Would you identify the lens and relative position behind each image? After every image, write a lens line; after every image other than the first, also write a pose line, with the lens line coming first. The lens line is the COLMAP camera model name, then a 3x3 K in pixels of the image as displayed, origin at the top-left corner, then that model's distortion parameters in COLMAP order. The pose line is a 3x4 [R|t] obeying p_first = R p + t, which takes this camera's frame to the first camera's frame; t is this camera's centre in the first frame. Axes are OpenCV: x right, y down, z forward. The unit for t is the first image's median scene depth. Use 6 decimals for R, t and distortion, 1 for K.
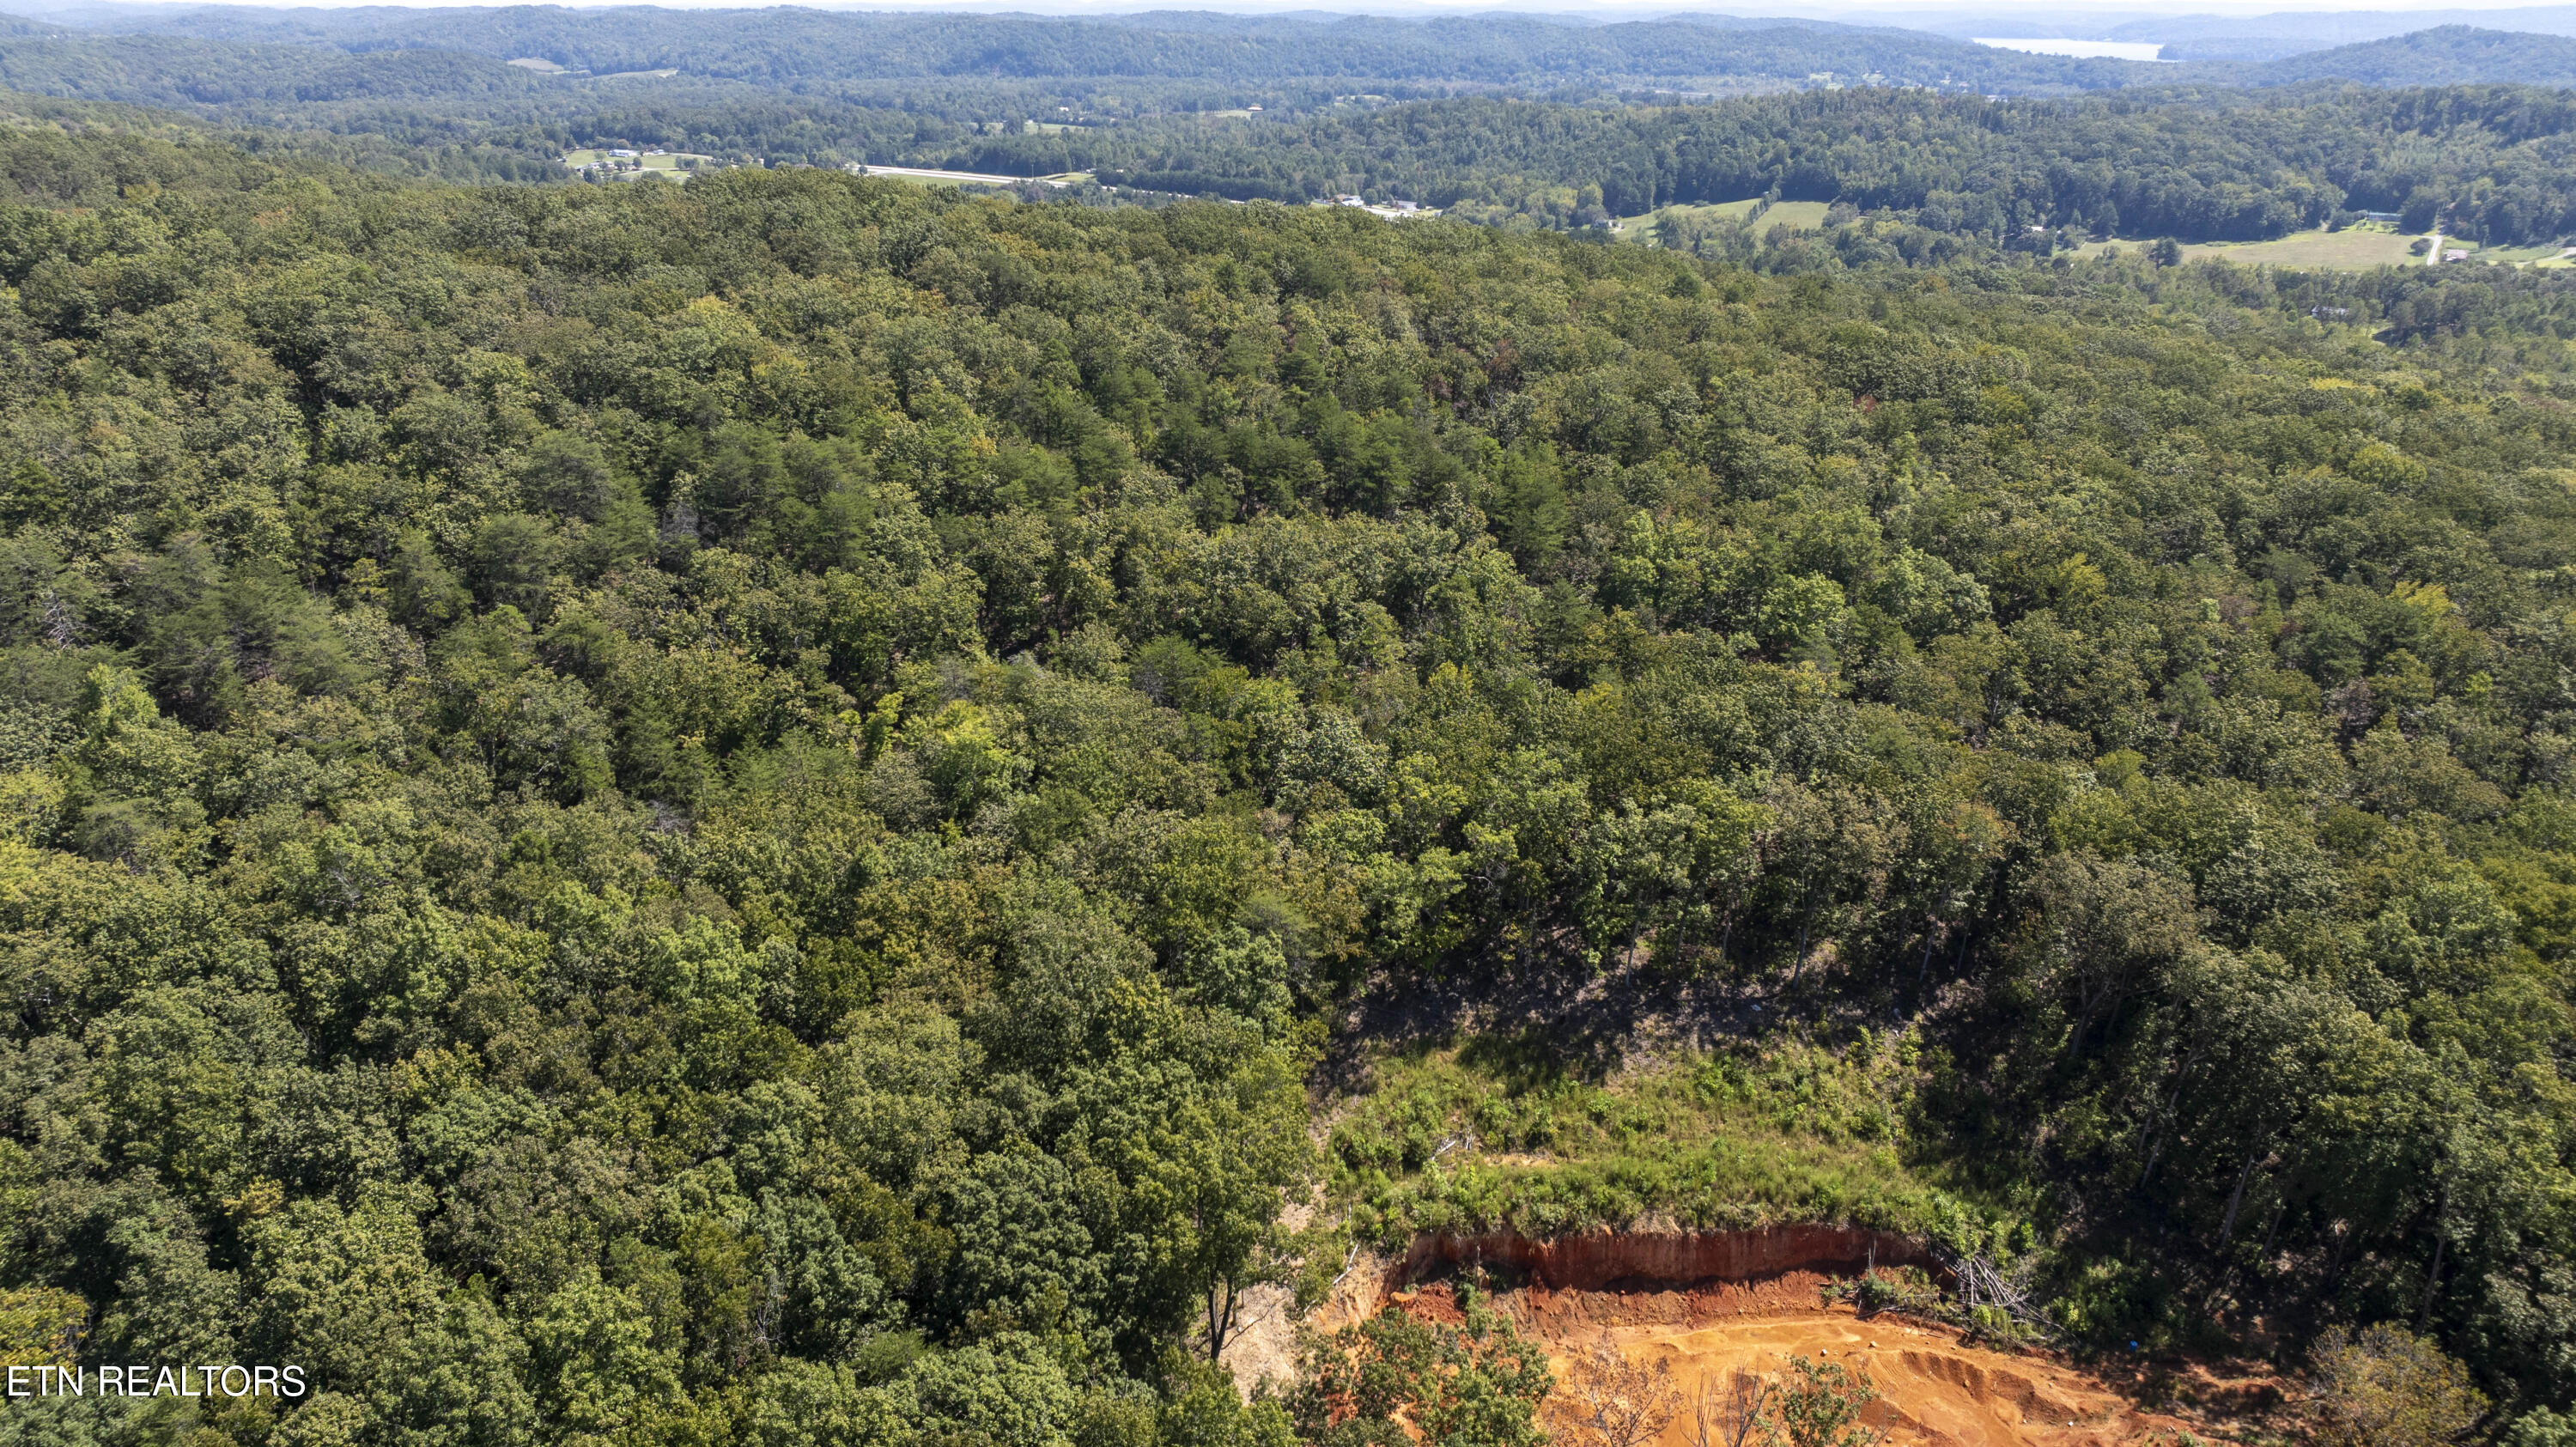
lens RADIAL K [[1813.1, 0, 1292.6], [0, 1813.1, 717.4], [0, 0, 1]] dist [-0.035040, 0.033960]
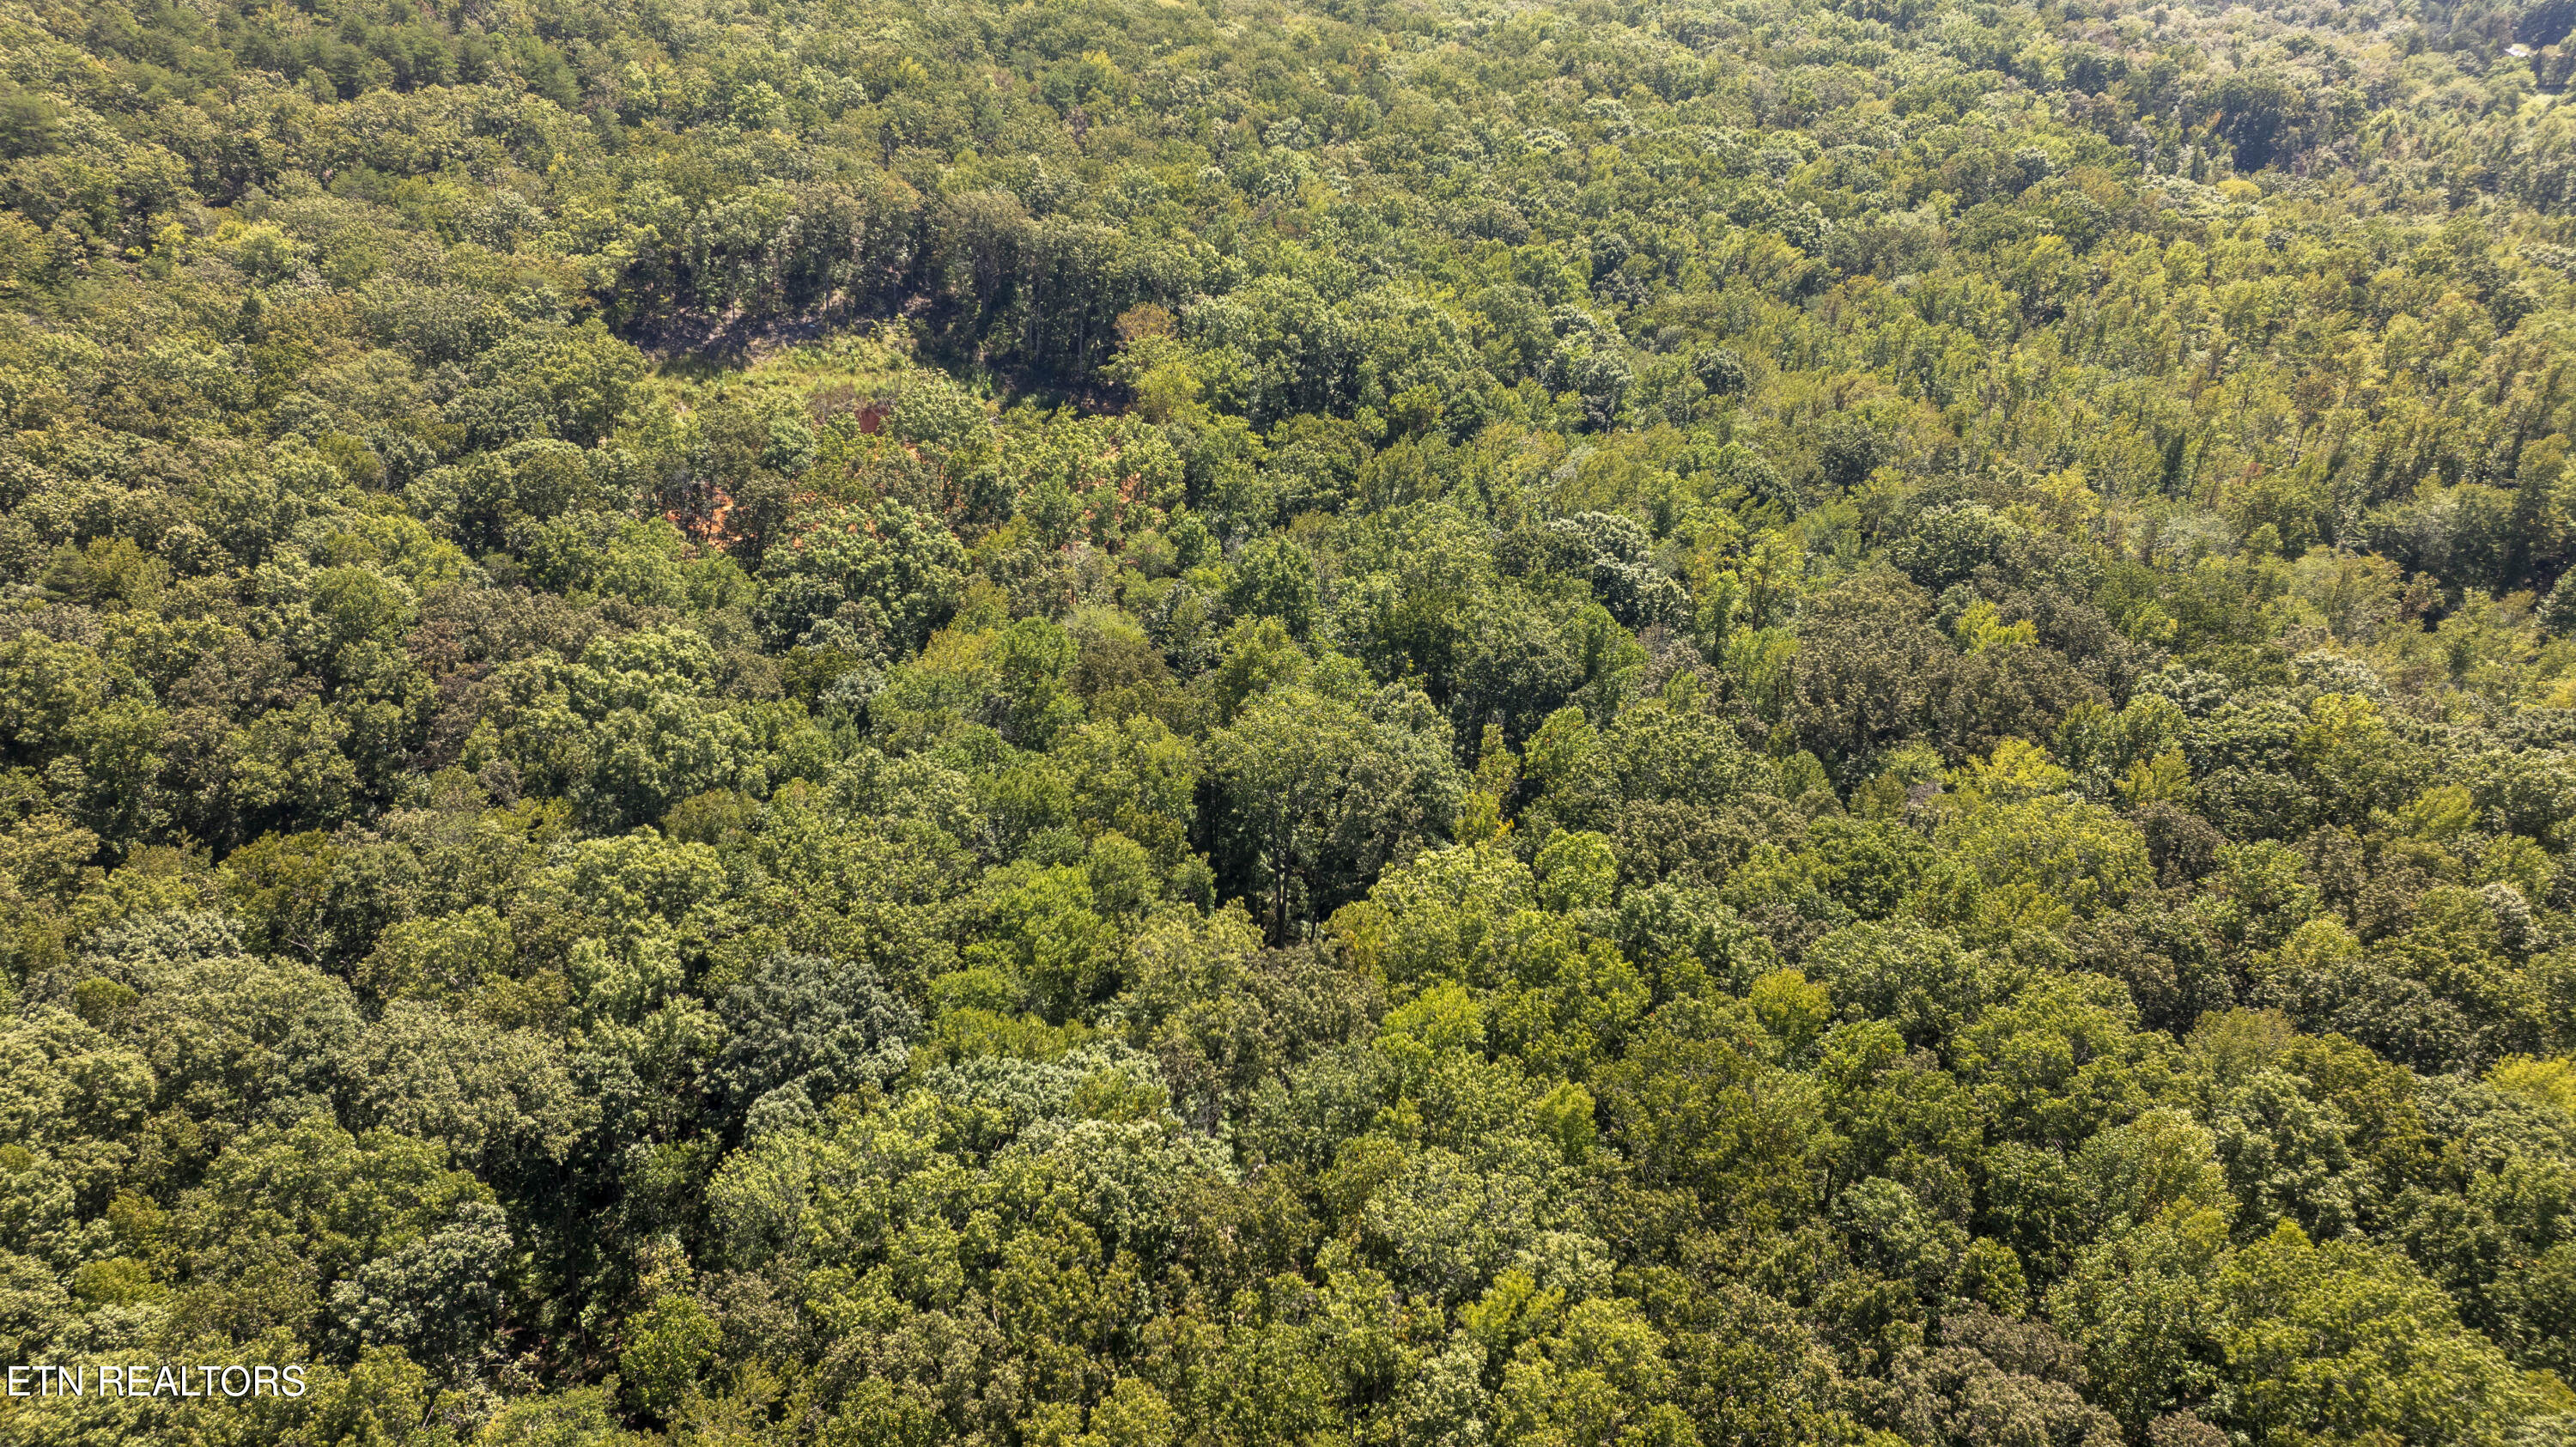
lens RADIAL K [[1813.1, 0, 1268.9], [0, 1813.1, 752.1], [0, 0, 1]] dist [-0.035040, 0.033960]
pose [[0.797058, -0.305138, 0.521142, -0.151831], [0.221884, 0.950570, 0.217217, 0.100285], [-0.561663, -0.057501, 0.825365, -0.246059]]
